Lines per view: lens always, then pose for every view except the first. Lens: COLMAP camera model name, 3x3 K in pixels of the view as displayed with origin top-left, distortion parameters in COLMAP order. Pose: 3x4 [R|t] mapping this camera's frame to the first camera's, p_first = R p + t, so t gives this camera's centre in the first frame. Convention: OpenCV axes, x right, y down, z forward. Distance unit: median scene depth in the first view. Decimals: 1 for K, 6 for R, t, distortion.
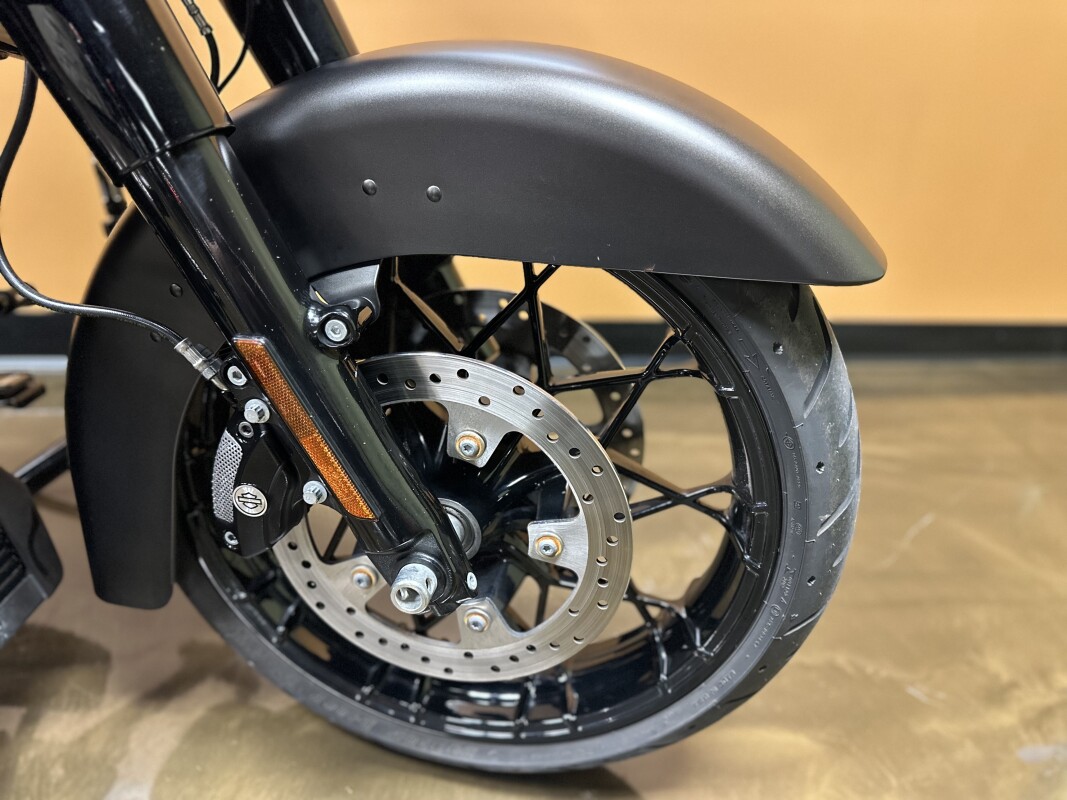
lens RADIAL K [[757.1, 0, 552.5], [0, 757.1, 403.2], [0, 0, 1]] dist [0.005240, 0.001095]
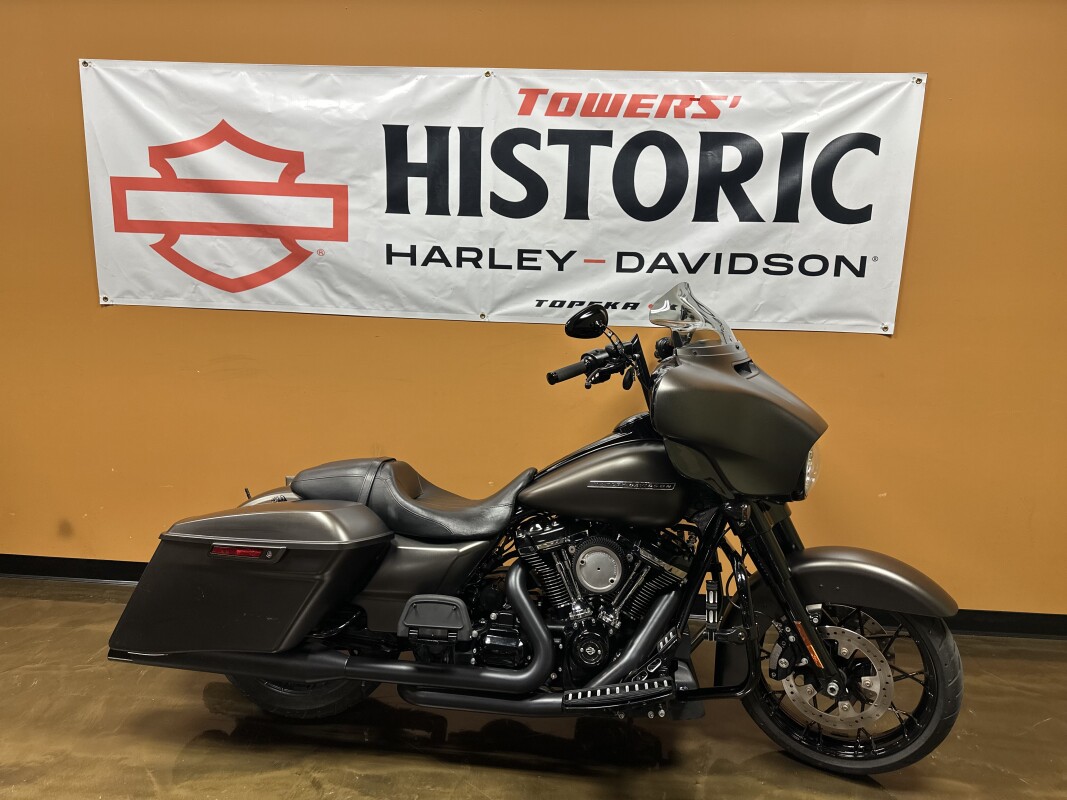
lens RADIAL K [[748.5, 0, 533.5], [0, 748.5, 400.0], [0, 0, 1]] dist [0.170234, -0.280882]
pose [[0.954132, -0.021890, -0.298586, -0.399802], [-0.067770, 0.955644, -0.286620, 0.051238], [0.291616, 0.293709, 0.910327, -3.158282]]
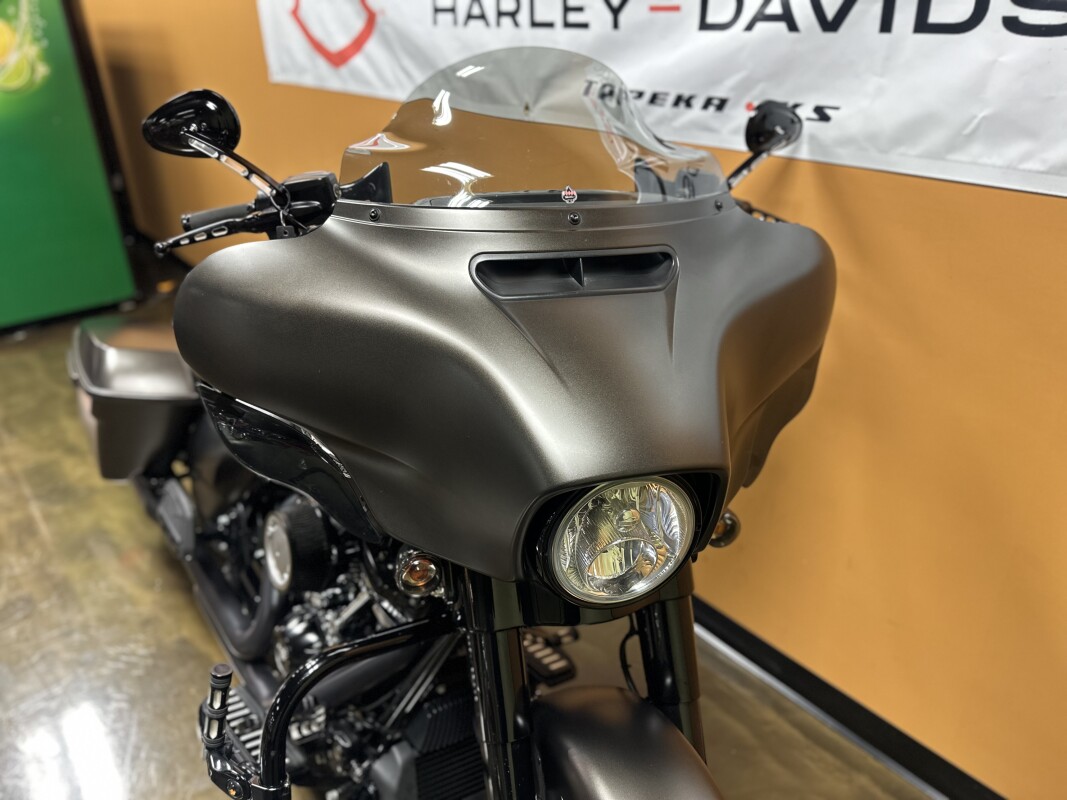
lens RADIAL K [[752.4, 0, 533.5], [0, 752.4, 400.0], [0, 0, 1]] dist [-0.009358, -0.000692]
pose [[0.461988, 0.304590, -0.832942, 0.813237], [-0.367525, 0.920489, 0.132758, -1.200347], [0.807151, 0.244794, 0.537200, -0.249252]]
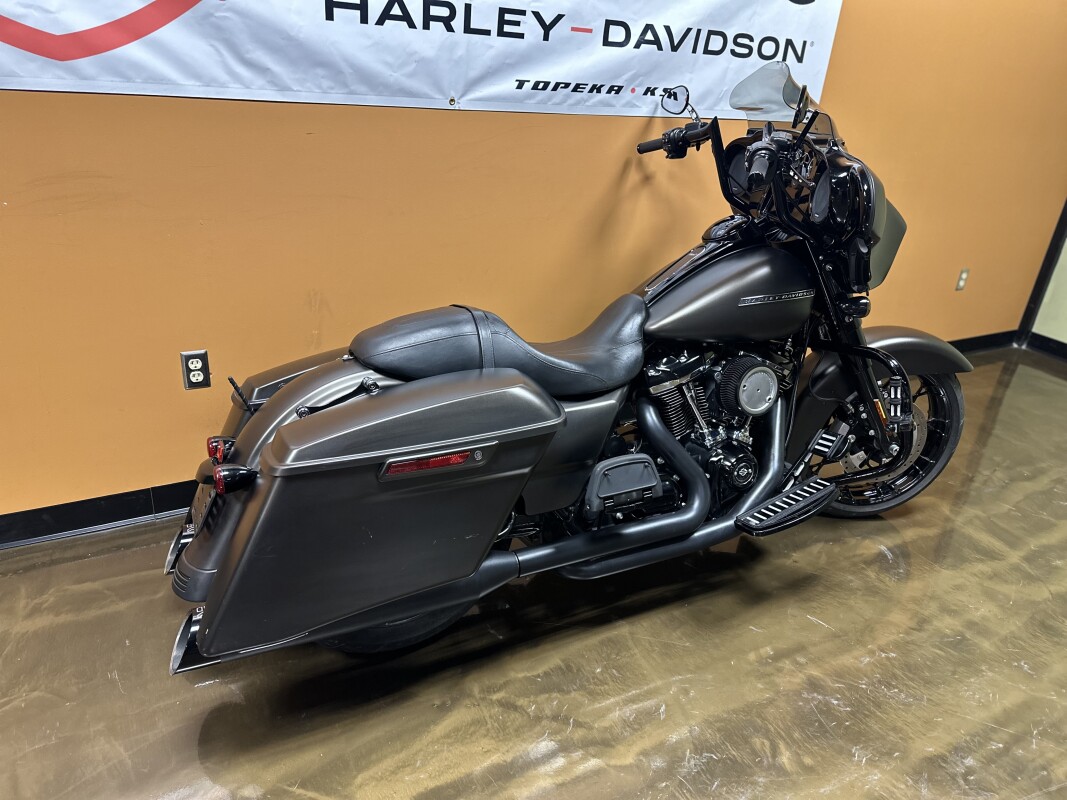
lens RADIAL K [[766.6, 0, 533.5], [0, 766.6, 400.0], [0, 0, 1]] dist [-0.000127, 0.000044]
pose [[0.954823, -0.156170, 0.252831, -3.013830], [0.163919, 0.986426, -0.009744, -0.318785], [-0.247877, 0.050748, 0.967461, -2.598948]]
